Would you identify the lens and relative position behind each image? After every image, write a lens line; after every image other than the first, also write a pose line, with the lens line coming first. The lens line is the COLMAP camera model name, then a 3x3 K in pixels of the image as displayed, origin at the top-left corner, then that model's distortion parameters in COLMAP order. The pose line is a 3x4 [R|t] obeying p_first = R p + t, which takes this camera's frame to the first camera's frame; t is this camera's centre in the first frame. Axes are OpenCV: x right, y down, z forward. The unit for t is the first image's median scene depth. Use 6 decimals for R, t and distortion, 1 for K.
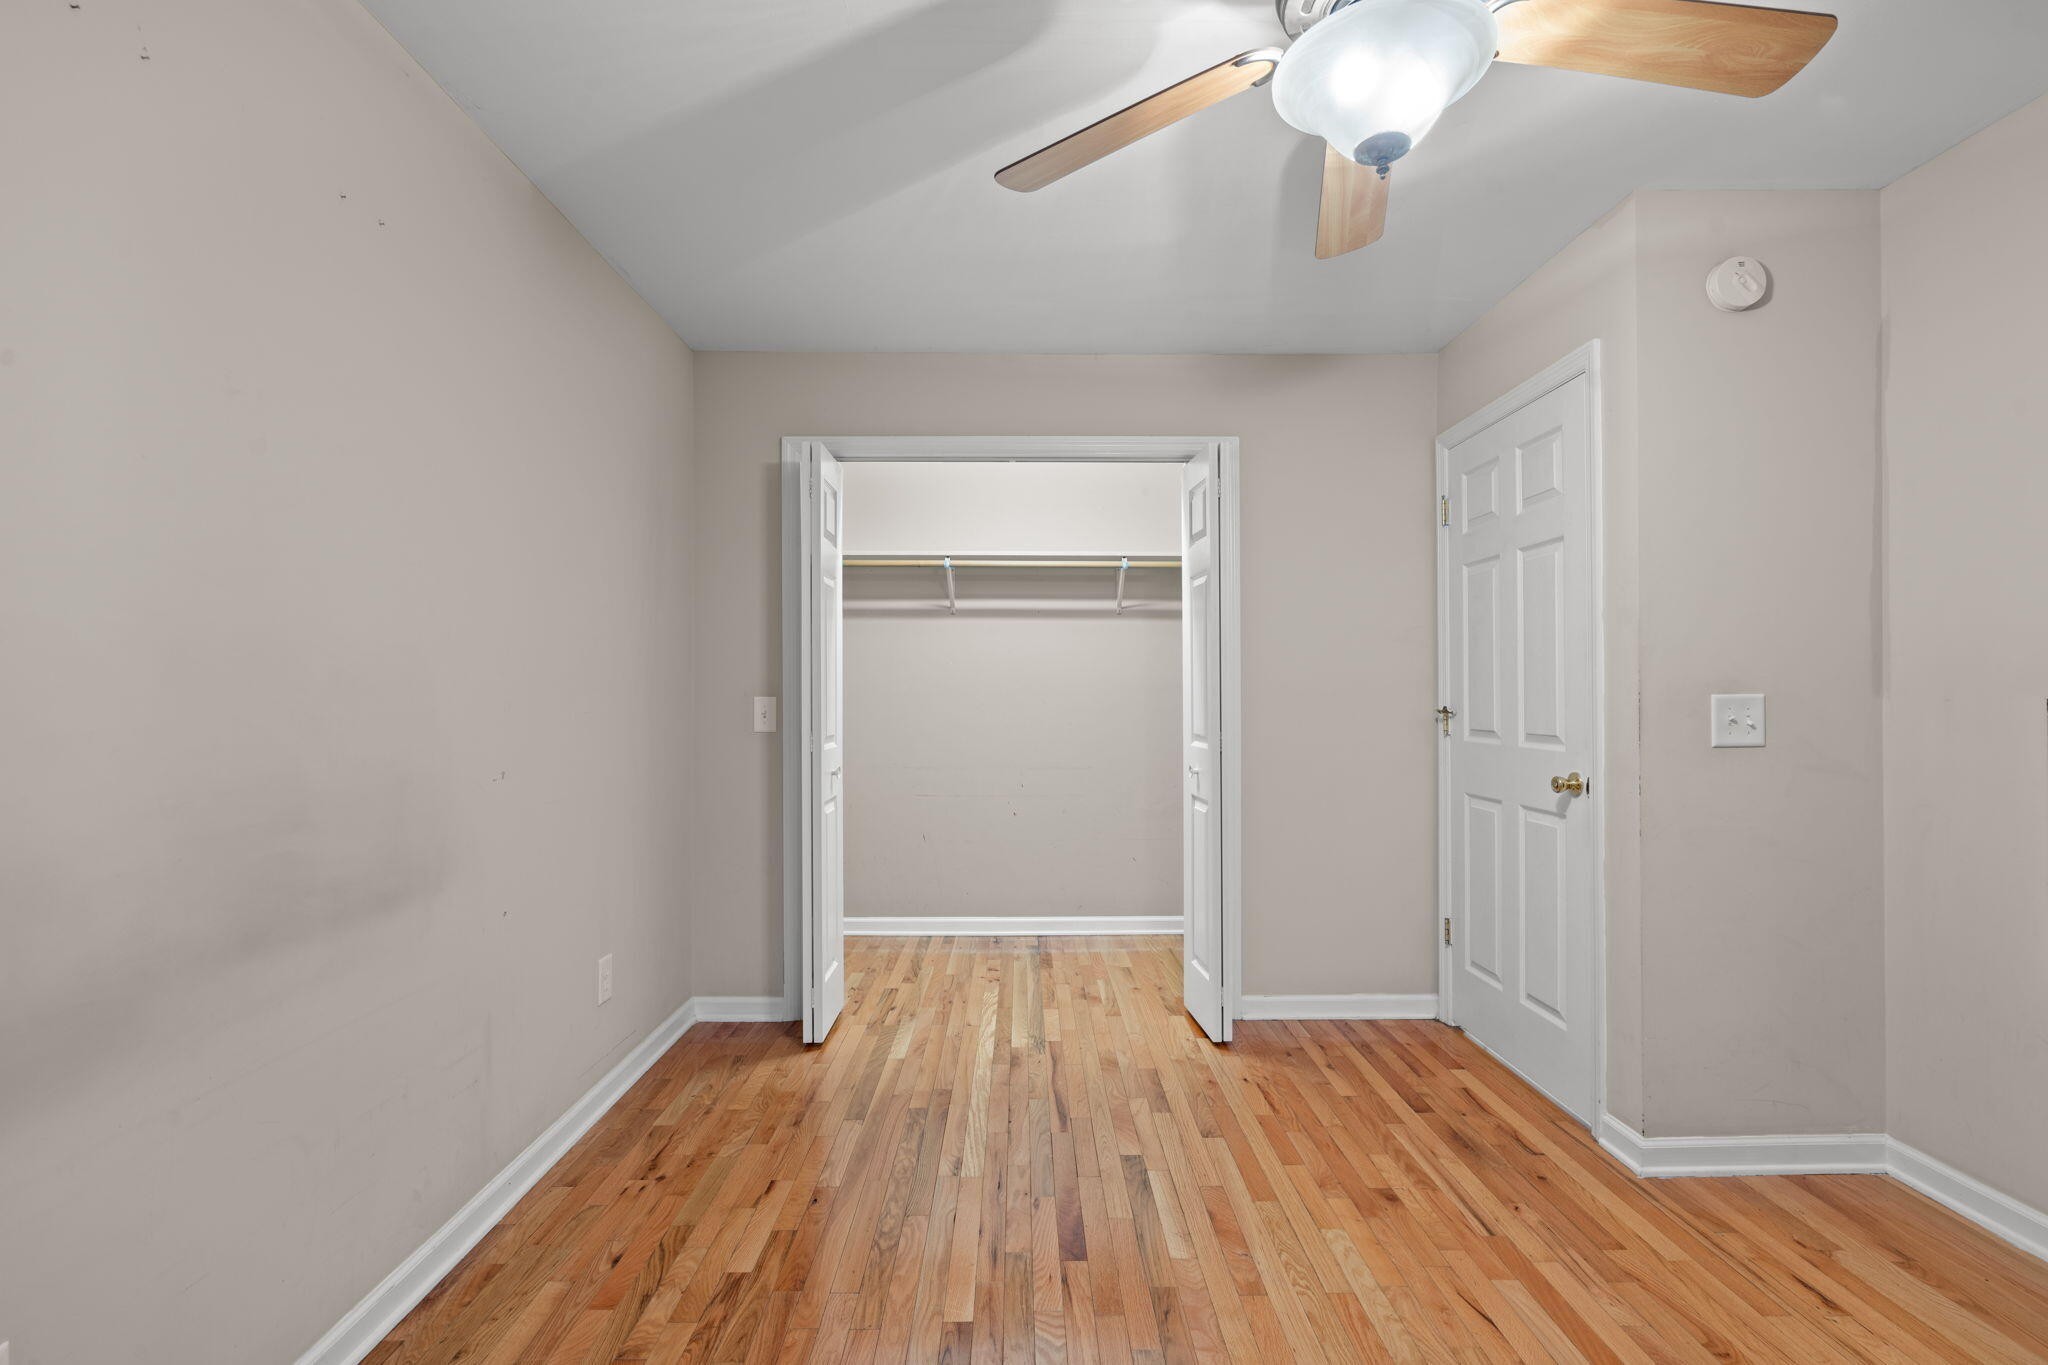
lens RADIAL K [[928.3, 0, 1030.3], [0, 928.3, 687.4], [0, 0, 1]] dist [0.001231, -0.000385]
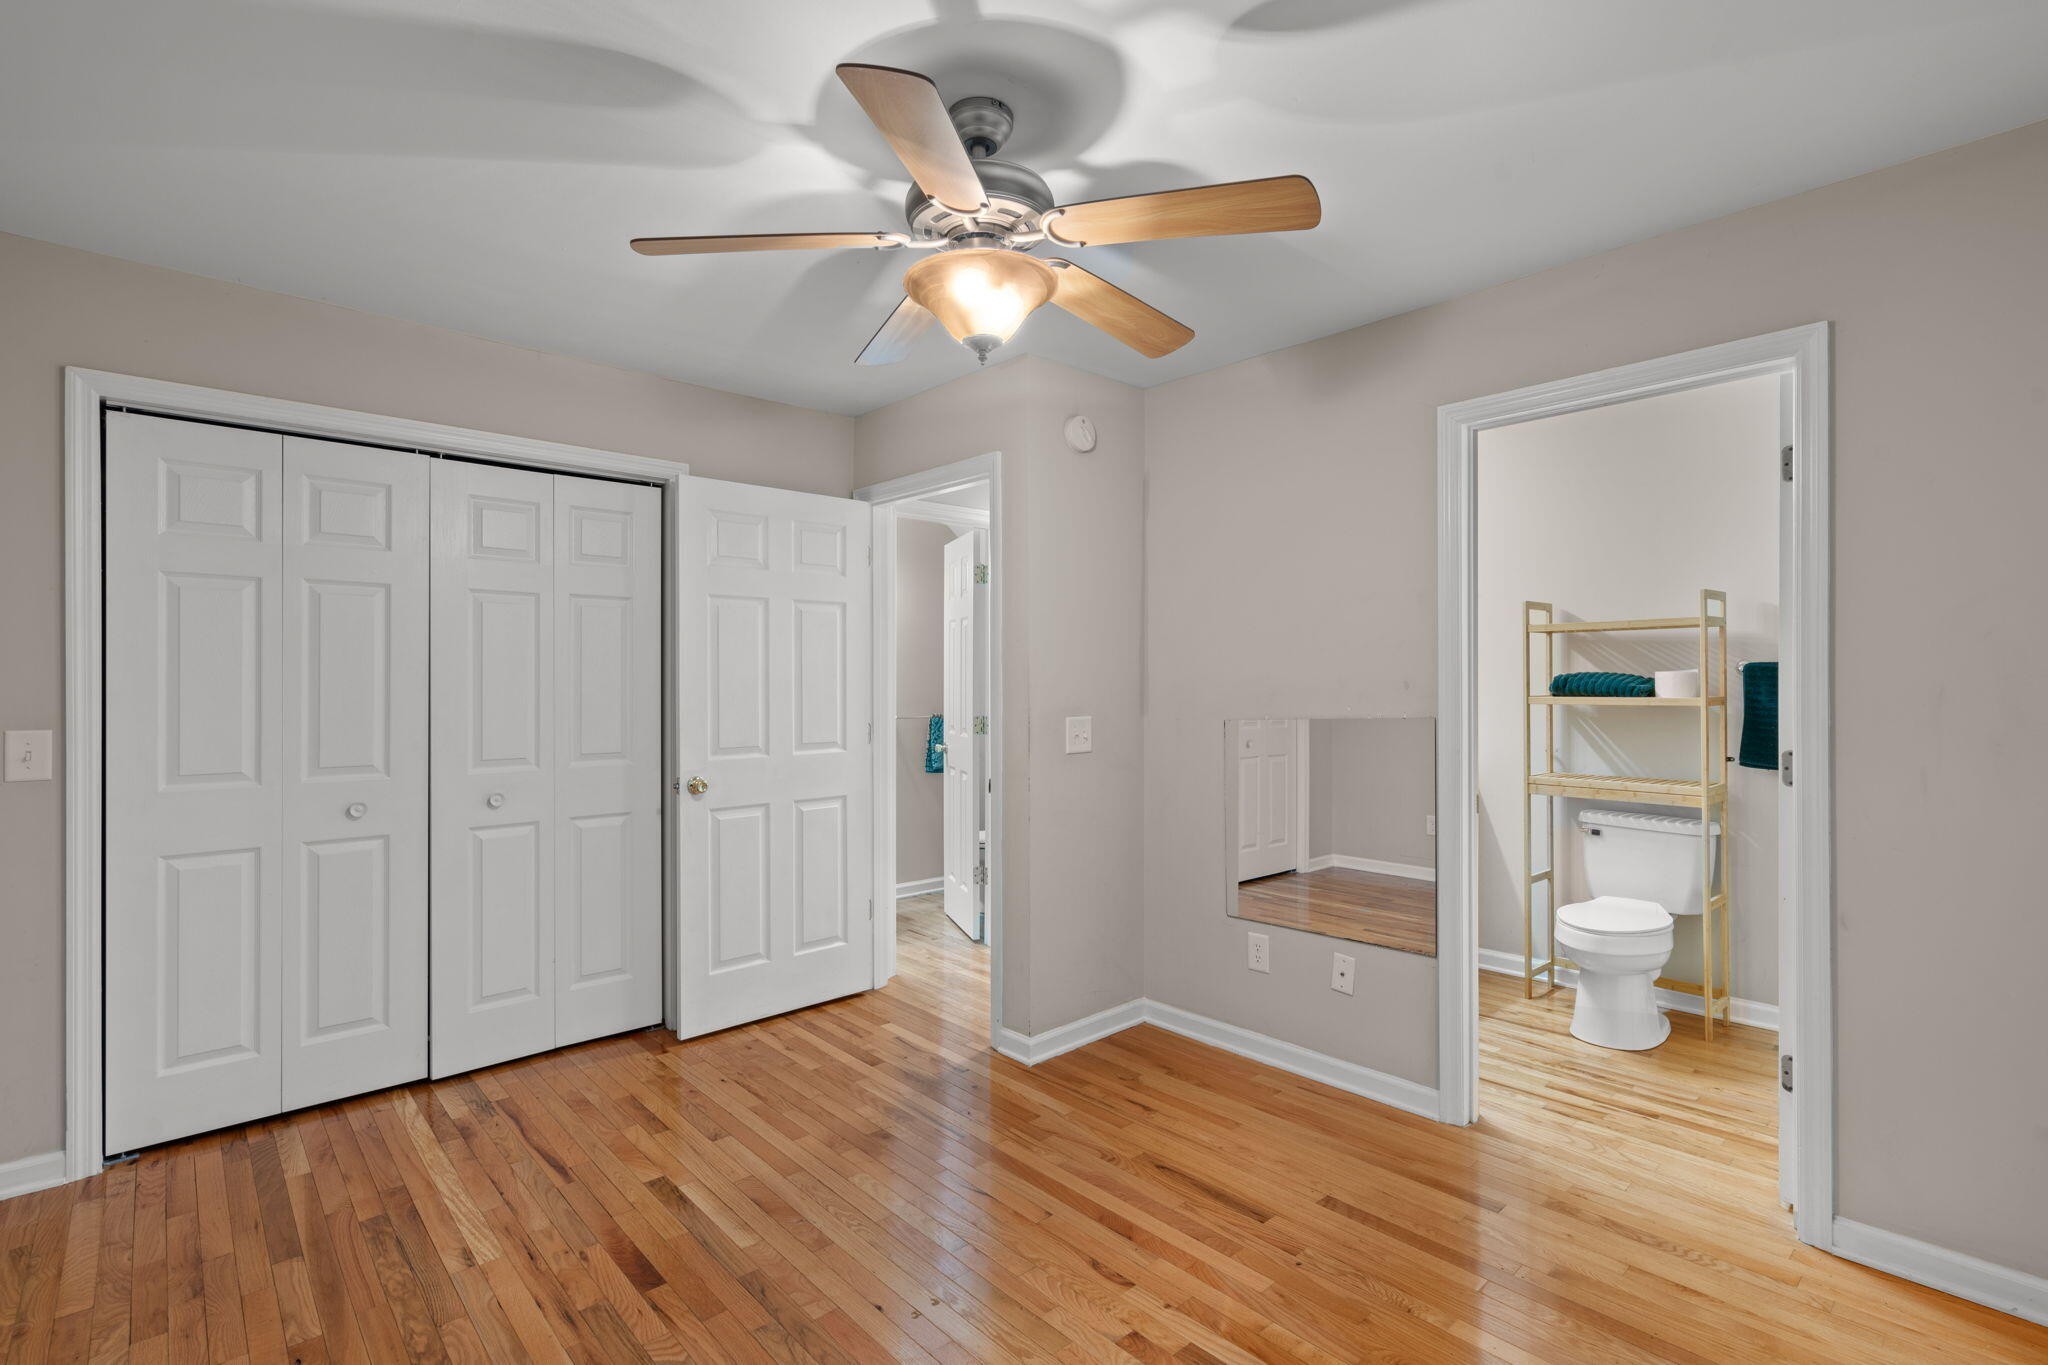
lens RADIAL K [[928.3, 0, 1033.5], [0, 928.3, 682.8], [0, 0, 1]] dist [0.001231, -0.000385]
pose [[0.745916, 0.006279, 0.666011, -0.276189], [-0.011557, 0.999927, 0.003517, -0.054219], [-0.665940, -0.010320, 0.745934, -0.038029]]
